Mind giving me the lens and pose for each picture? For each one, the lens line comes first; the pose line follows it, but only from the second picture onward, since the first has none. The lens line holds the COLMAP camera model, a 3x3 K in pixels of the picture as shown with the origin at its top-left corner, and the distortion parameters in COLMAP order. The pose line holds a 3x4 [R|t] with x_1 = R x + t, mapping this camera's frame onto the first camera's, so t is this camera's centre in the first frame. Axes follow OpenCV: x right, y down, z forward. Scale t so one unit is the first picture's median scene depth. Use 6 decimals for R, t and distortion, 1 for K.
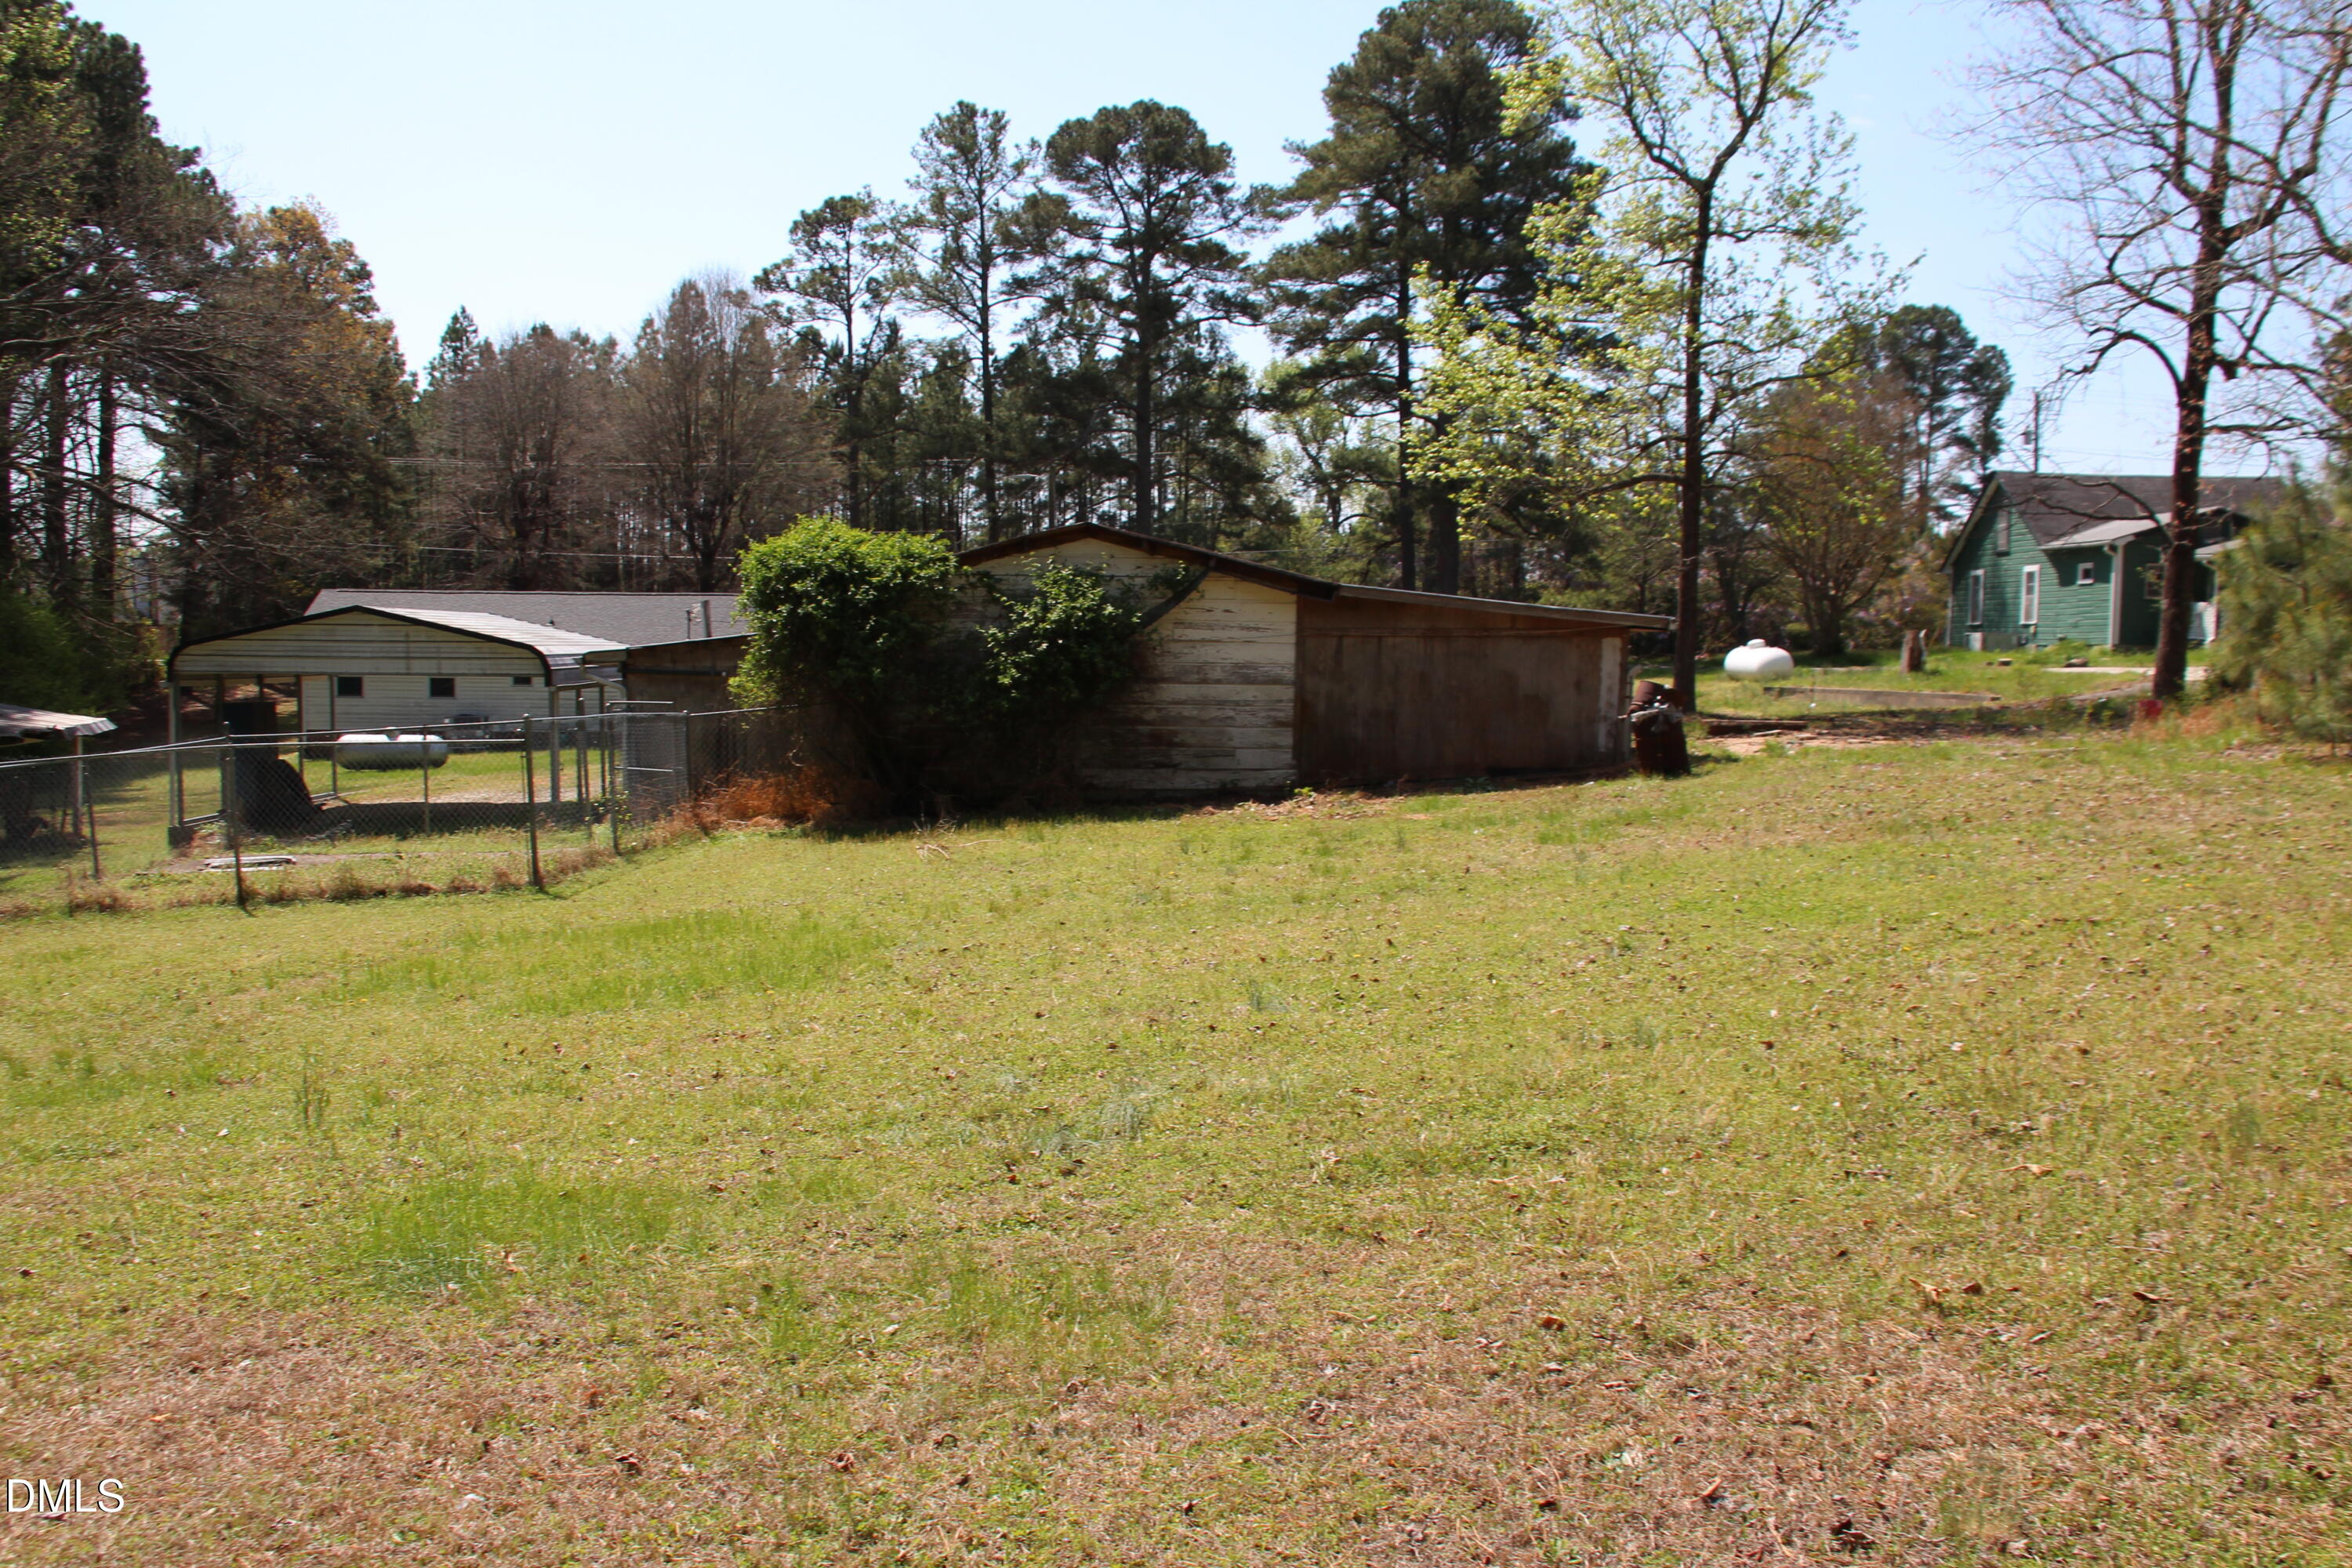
lens RADIAL K [[1987.8, 0, 1162.6], [0, 1987.8, 819.9], [0, 0, 1]] dist [-0.134141, 0.151490]
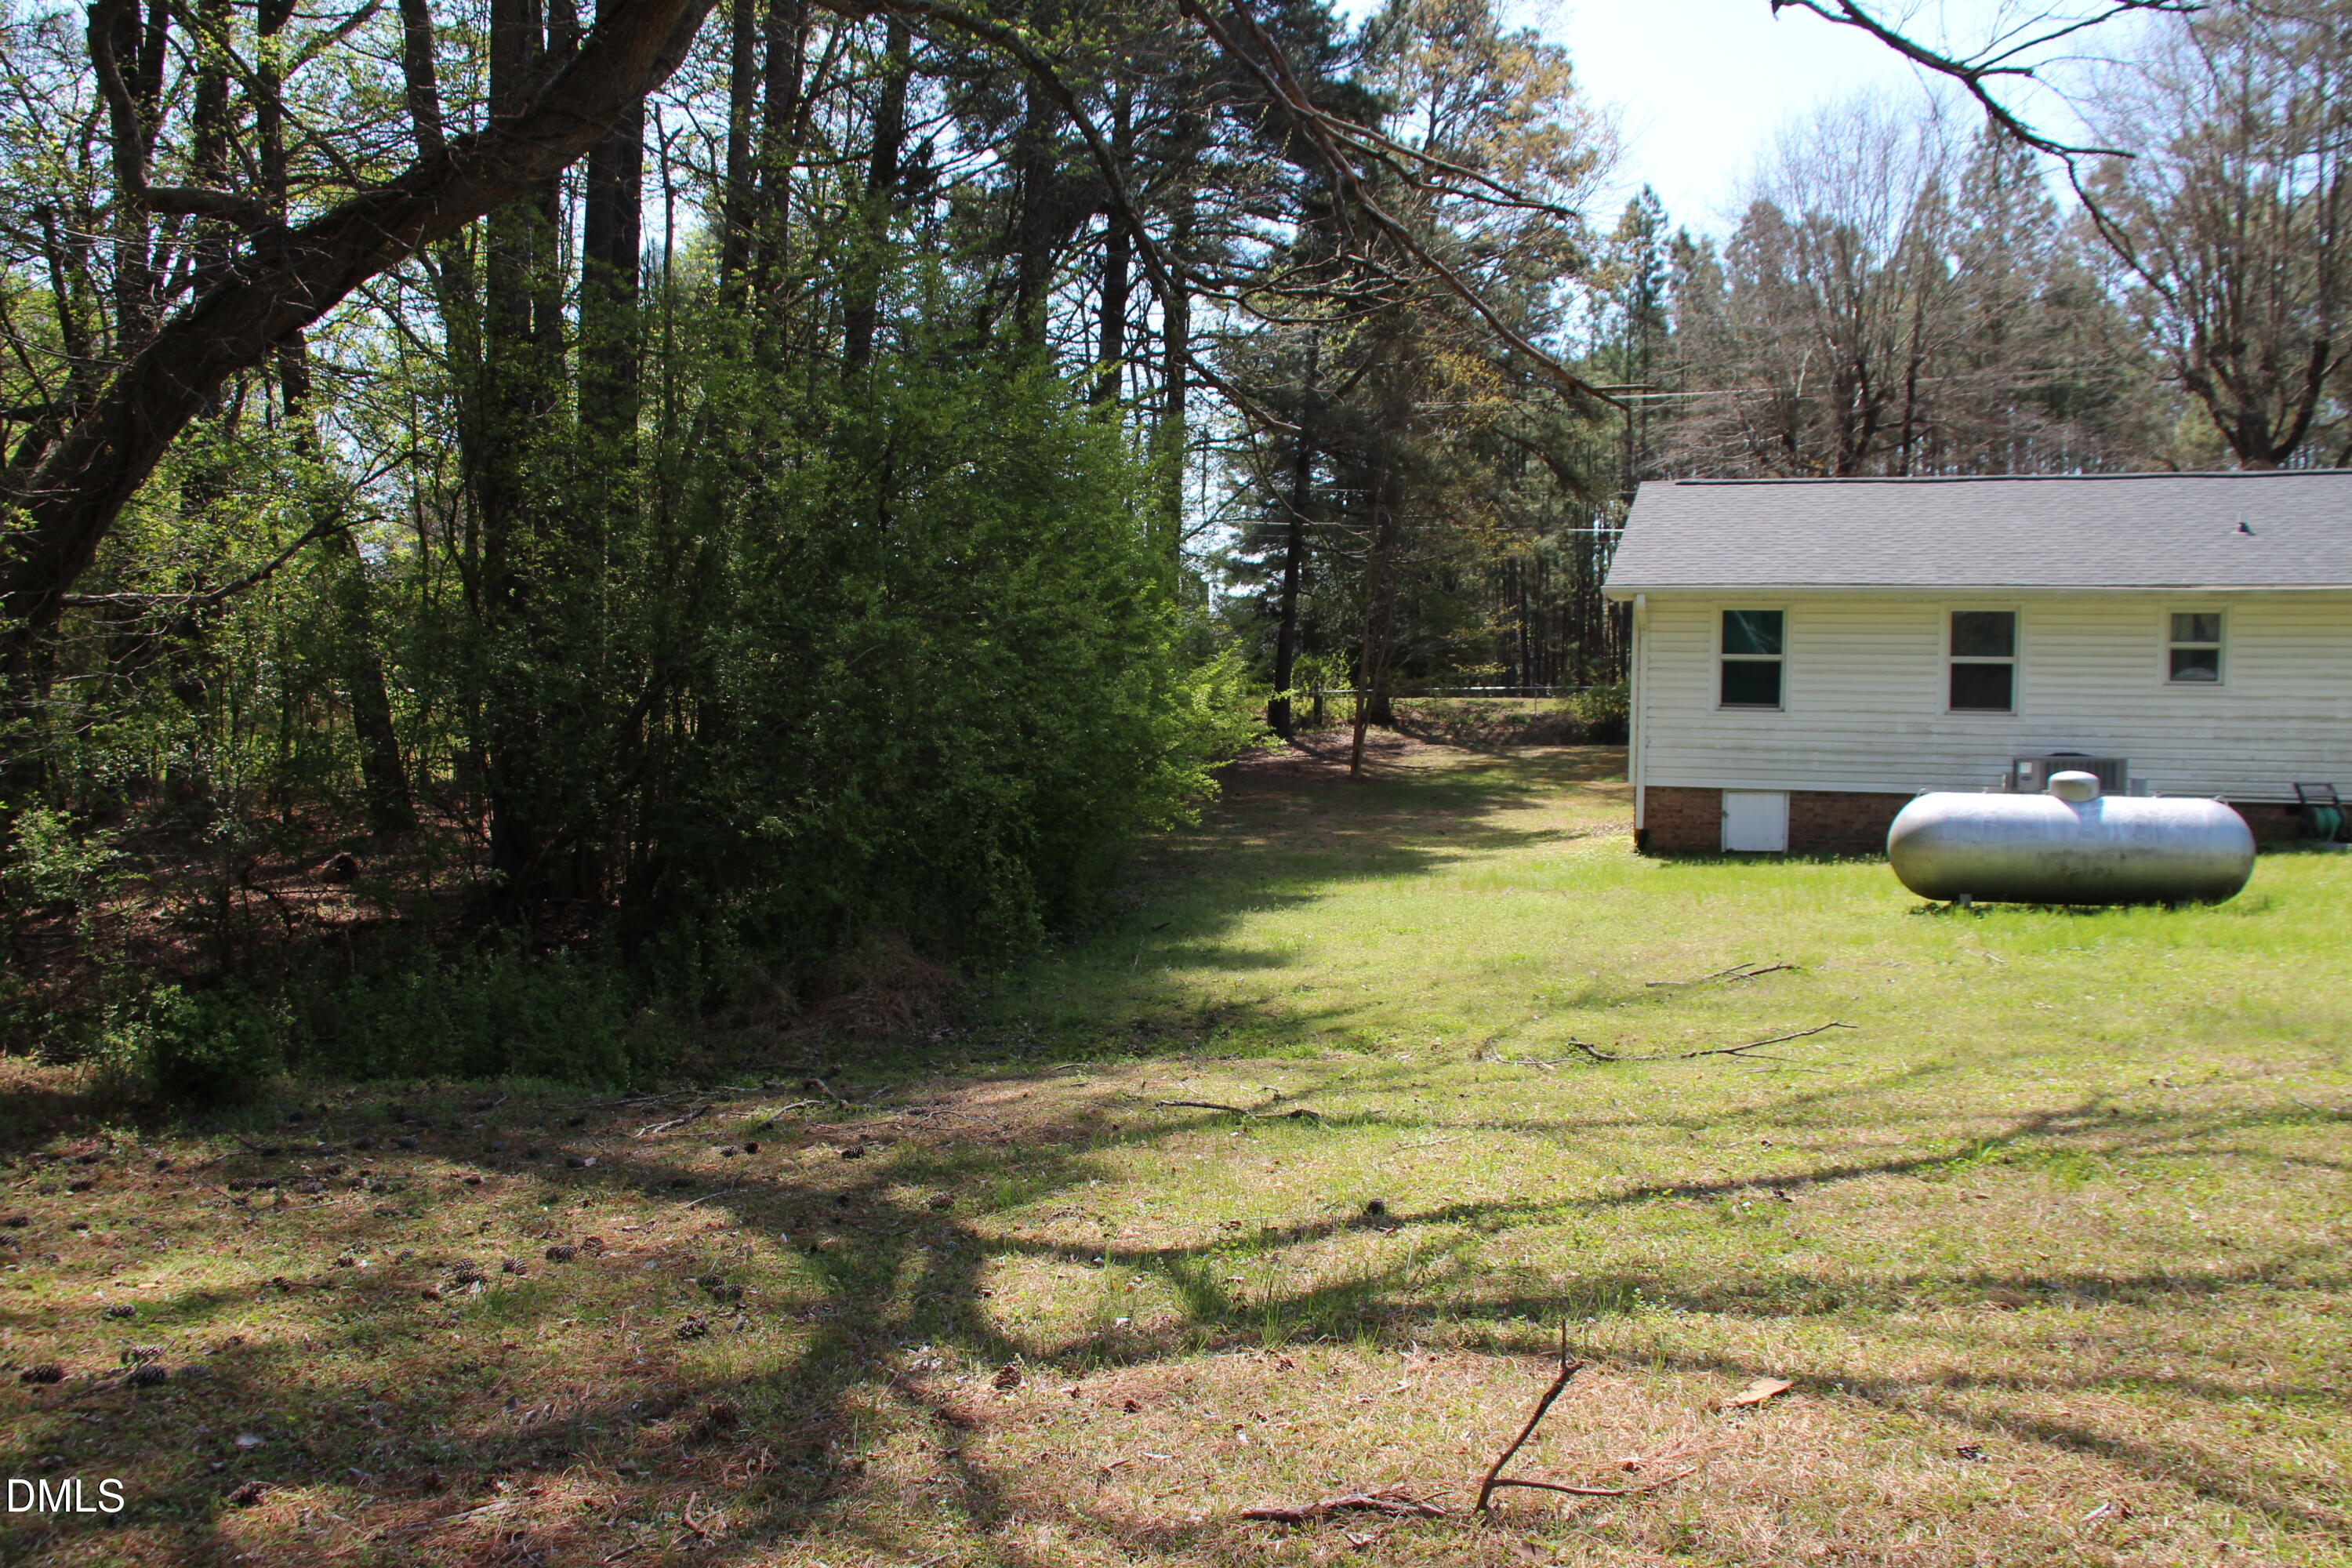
lens RADIAL K [[1987.8, 0, 1171.1], [0, 1987.8, 783.4], [0, 0, 1]] dist [-0.134141, 0.151490]
pose [[0.889373, 0.011412, -0.457040, -0.285817], [-0.040524, 0.997721, -0.053945, -0.016993], [0.455383, 0.066498, 0.887809, 0.490467]]
